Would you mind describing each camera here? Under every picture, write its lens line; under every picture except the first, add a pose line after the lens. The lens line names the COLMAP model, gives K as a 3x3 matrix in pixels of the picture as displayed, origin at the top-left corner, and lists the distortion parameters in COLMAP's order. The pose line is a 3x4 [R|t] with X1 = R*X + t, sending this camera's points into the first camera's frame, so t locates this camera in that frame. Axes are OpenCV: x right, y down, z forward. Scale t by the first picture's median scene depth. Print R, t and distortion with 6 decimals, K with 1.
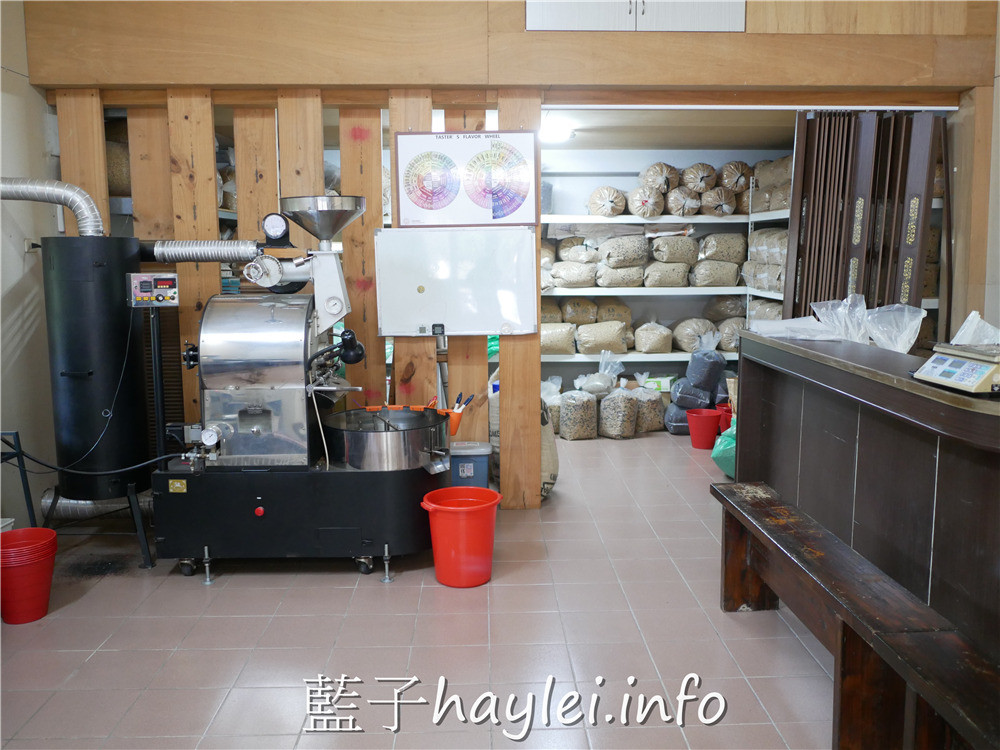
lens RADIAL K [[873.0, 0, 506.3], [0, 873.0, 379.0], [0, 0, 1]] dist [-0.038425, 0.008862]
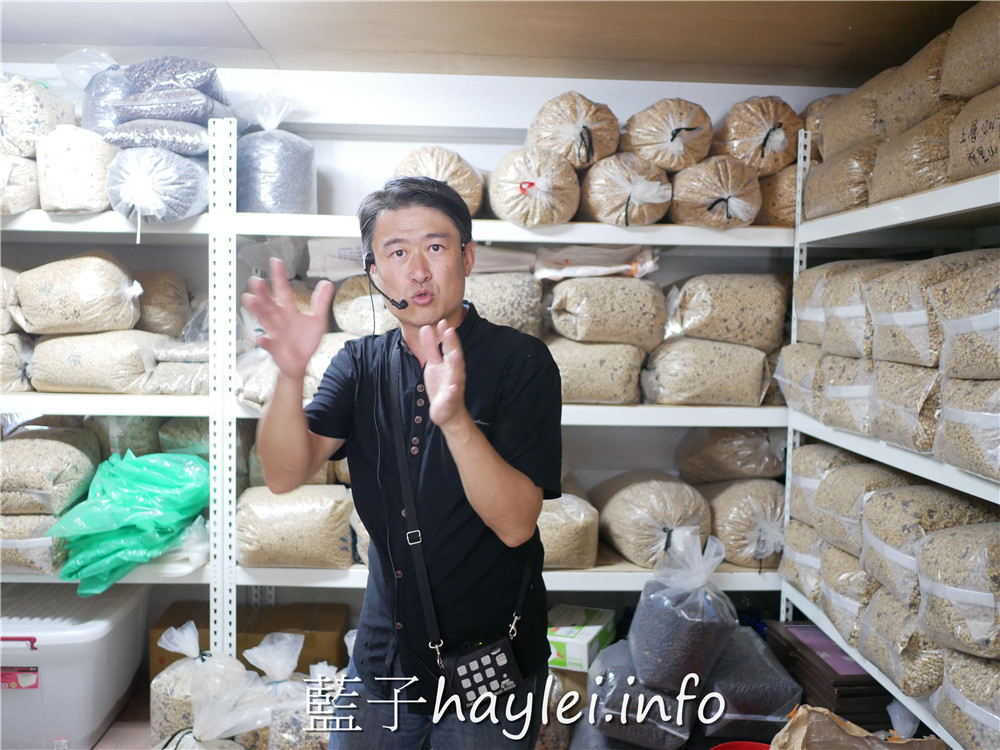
lens RADIAL K [[873.0, 0, 493.5], [0, 873.0, 372.9], [0, 0, 1]] dist [-0.038425, 0.008862]
pose [[0.999644, 0.025255, 0.008615, 0.140426], [-0.024499, 0.996593, -0.078750, -0.088507], [-0.010575, 0.078511, 0.996857, 0.611037]]
